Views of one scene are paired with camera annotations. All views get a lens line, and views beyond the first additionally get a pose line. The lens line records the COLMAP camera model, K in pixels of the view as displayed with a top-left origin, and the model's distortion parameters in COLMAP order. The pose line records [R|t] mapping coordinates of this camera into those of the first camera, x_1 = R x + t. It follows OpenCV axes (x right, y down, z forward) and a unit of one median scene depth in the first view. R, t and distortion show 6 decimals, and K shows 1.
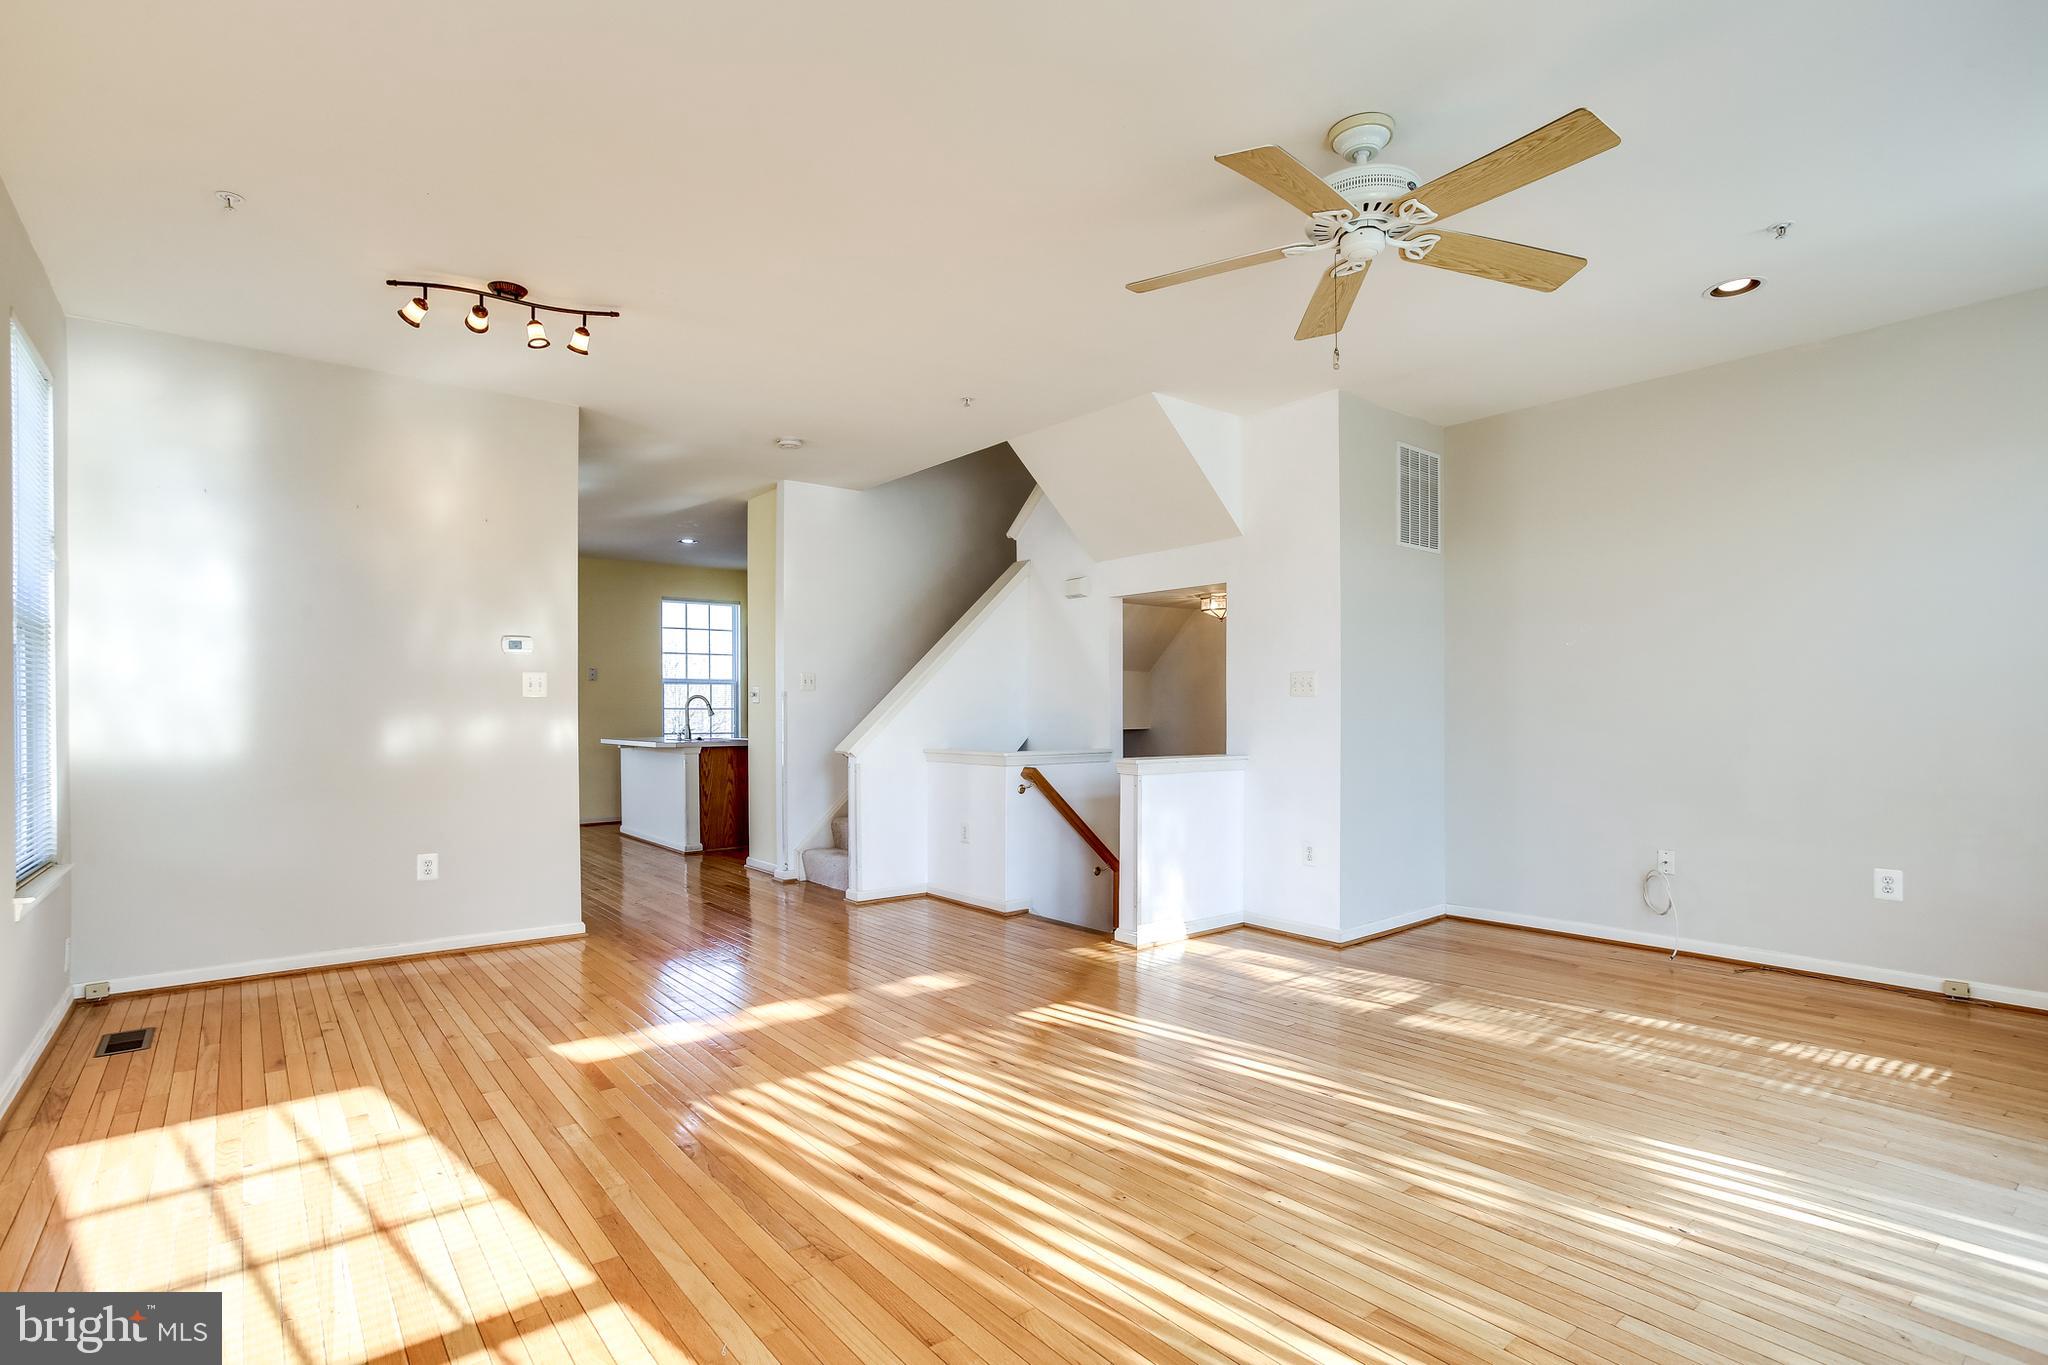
lens RADIAL K [[952.1, 0, 1025.3], [0, 952.1, 711.0], [0, 0, 1]] dist [-0.000258, -0.000031]
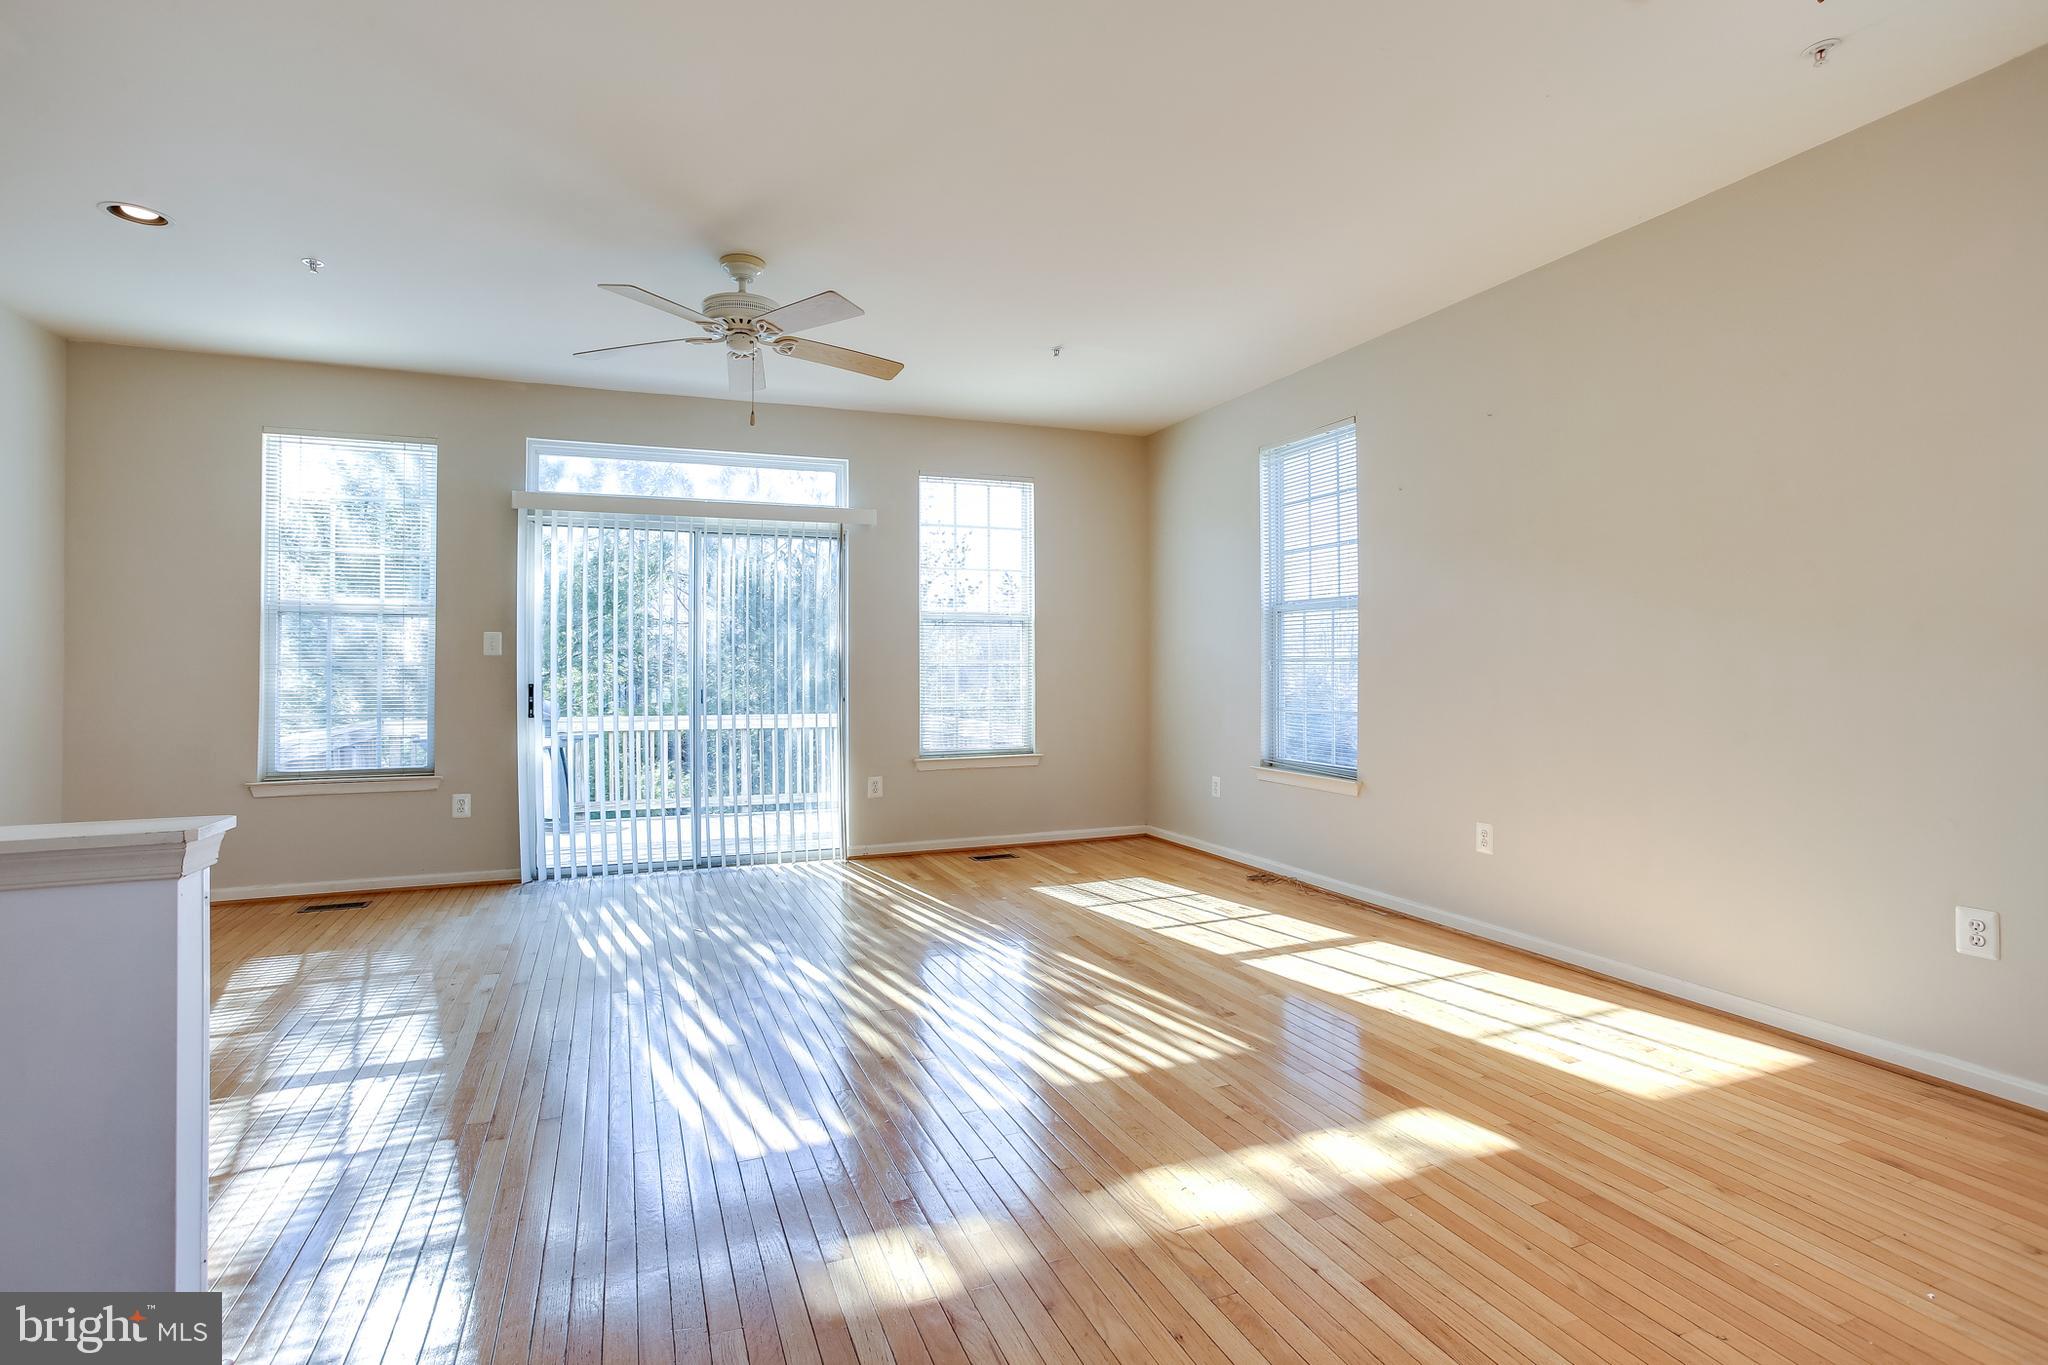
lens RADIAL K [[991.2, 0, 1022.0], [0, 991.2, 674.5], [0, 0, 1]] dist [-0.000056, -0.000061]
pose [[-0.954147, 0.006624, 0.299266, -0.397571], [0.007642, 0.999968, 0.002231, 0.003777], [-0.299242, 0.004415, -0.954167, 1.904239]]
